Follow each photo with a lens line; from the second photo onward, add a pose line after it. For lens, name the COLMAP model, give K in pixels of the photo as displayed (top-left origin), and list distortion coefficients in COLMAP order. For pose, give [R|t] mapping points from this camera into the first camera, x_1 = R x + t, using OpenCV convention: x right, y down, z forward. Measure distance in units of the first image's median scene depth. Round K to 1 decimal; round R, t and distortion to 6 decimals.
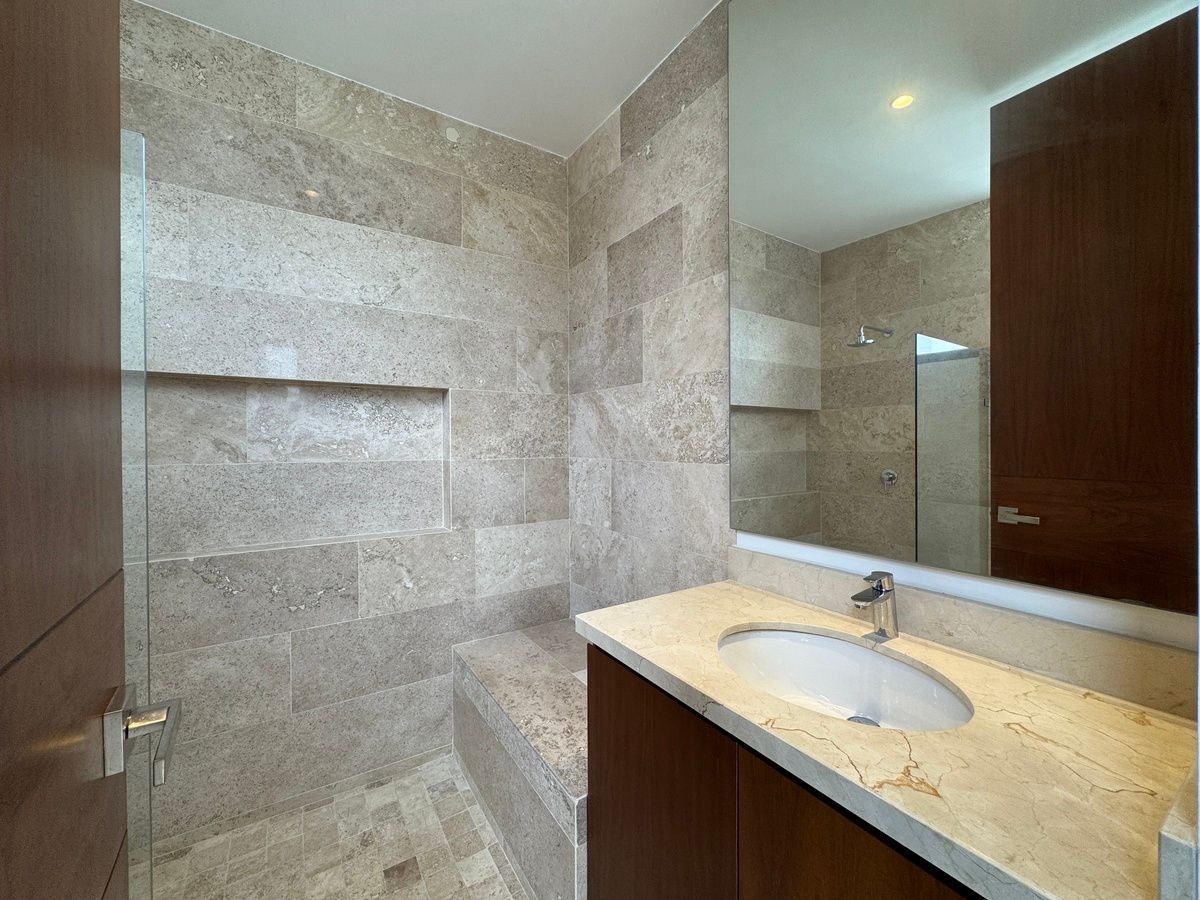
lens RADIAL K [[481.7, 0, 602.5], [0, 481.7, 450.1], [0, 0, 1]] dist [-0.001136, -0.000180]
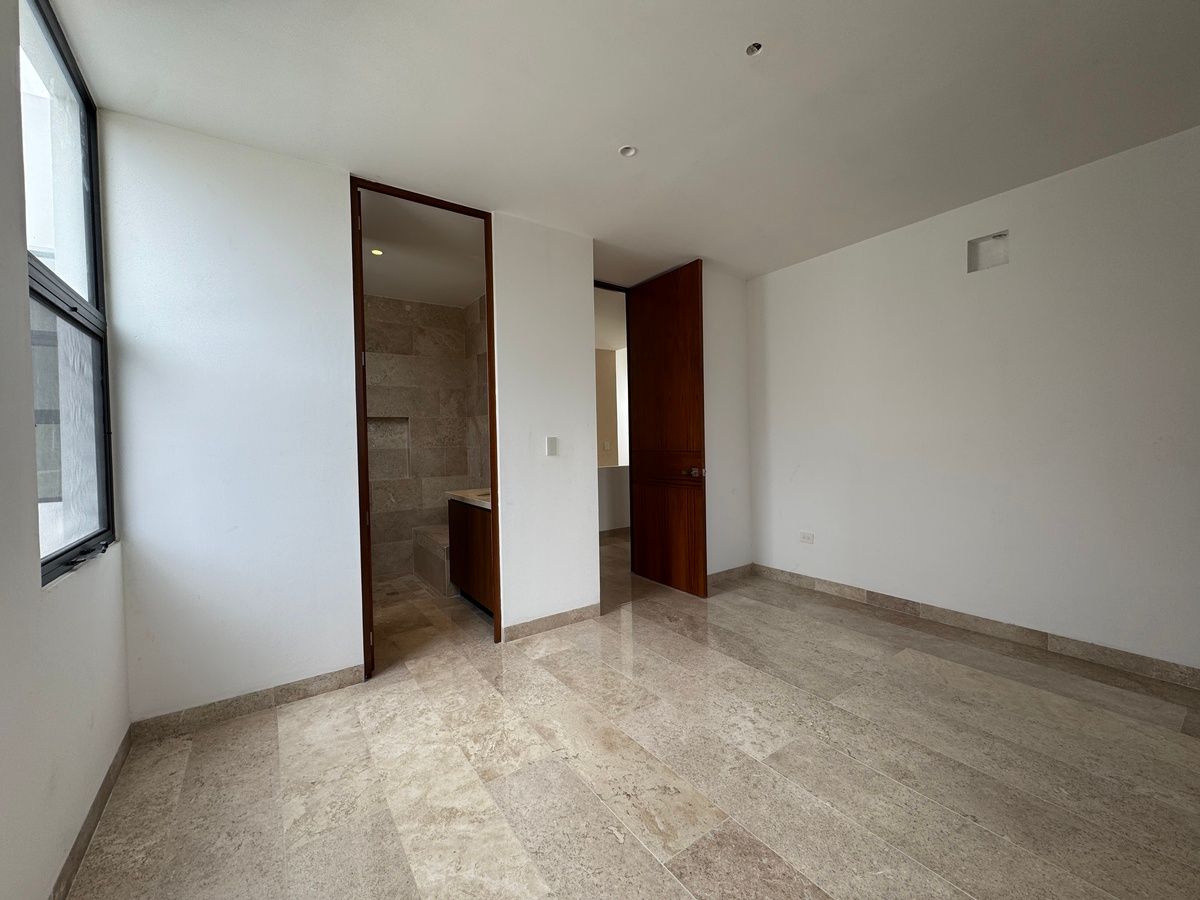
lens RADIAL K [[481.7, 0, 601.5], [0, 481.7, 448.8], [0, 0, 1]] dist [-0.001136, -0.000180]
pose [[0.999220, -0.018216, 0.035024, 0.514350], [0.018049, 0.999824, 0.005071, 0.028562], [-0.035110, -0.004435, 0.999374, -1.325789]]
